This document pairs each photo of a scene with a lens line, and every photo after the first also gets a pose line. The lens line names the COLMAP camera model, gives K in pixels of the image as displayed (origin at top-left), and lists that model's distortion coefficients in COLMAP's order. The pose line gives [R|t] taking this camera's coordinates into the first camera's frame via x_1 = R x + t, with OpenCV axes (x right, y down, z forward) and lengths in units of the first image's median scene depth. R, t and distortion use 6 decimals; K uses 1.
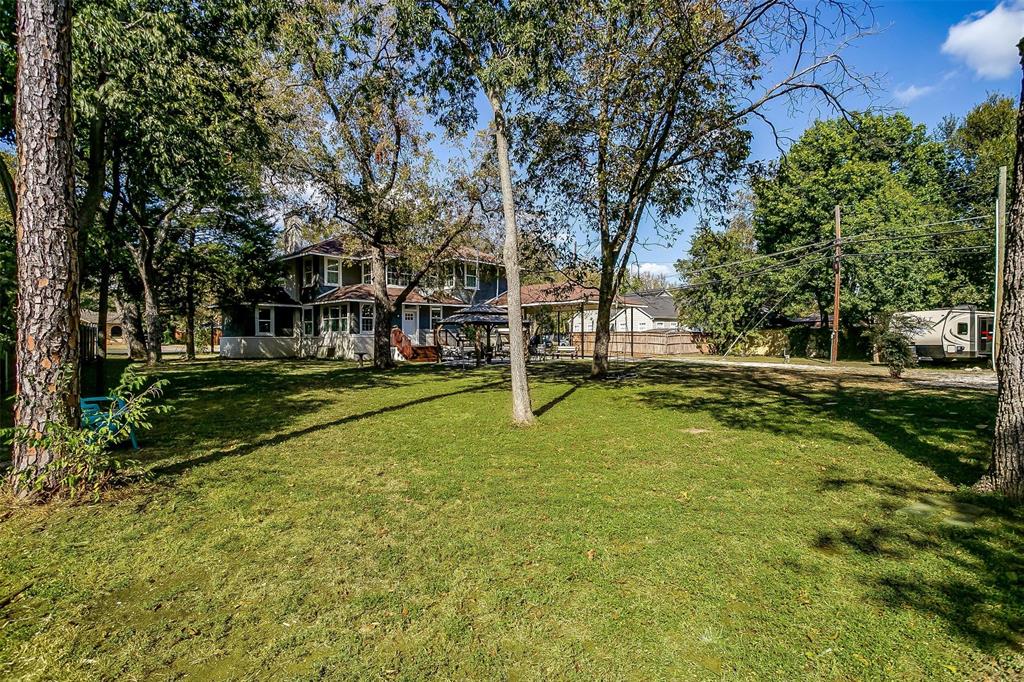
lens RADIAL K [[509.9, 0, 515.6], [0, 509.9, 337.4], [0, 0, 1]] dist [-0.044636, 0.028360]
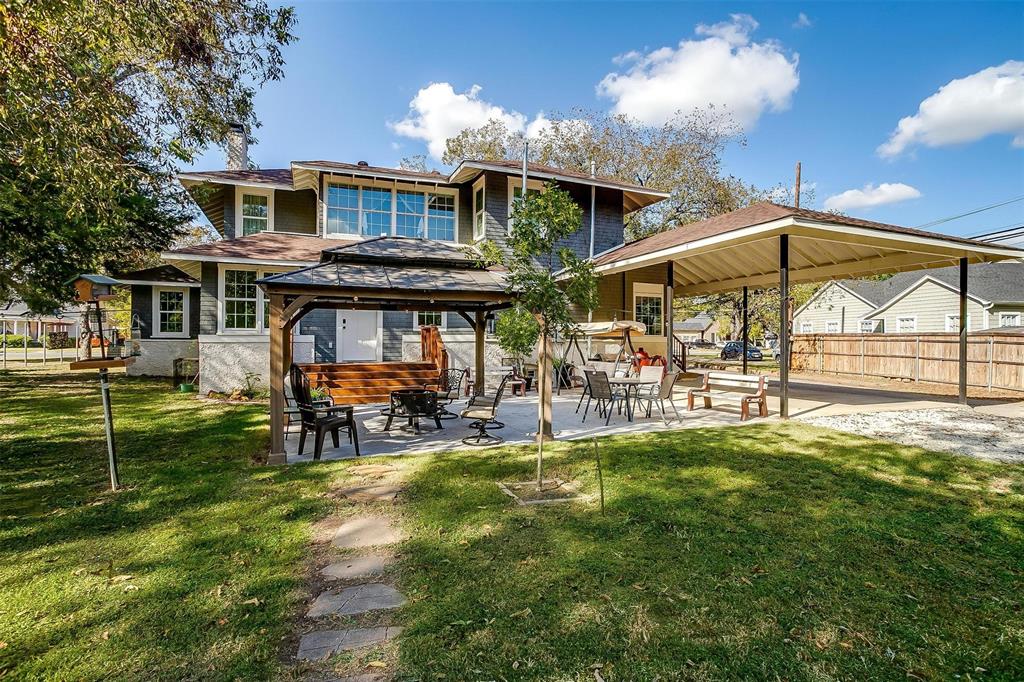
lens RADIAL K [[509.9, 0, 515.6], [0, 509.9, 337.4], [0, 0, 1]] dist [-0.044636, 0.028360]
pose [[0.901637, 0.004704, -0.432467, 0.115547], [-0.006433, 0.999976, -0.002537, -0.004317], [0.432445, 0.005070, 0.901646, 0.630264]]
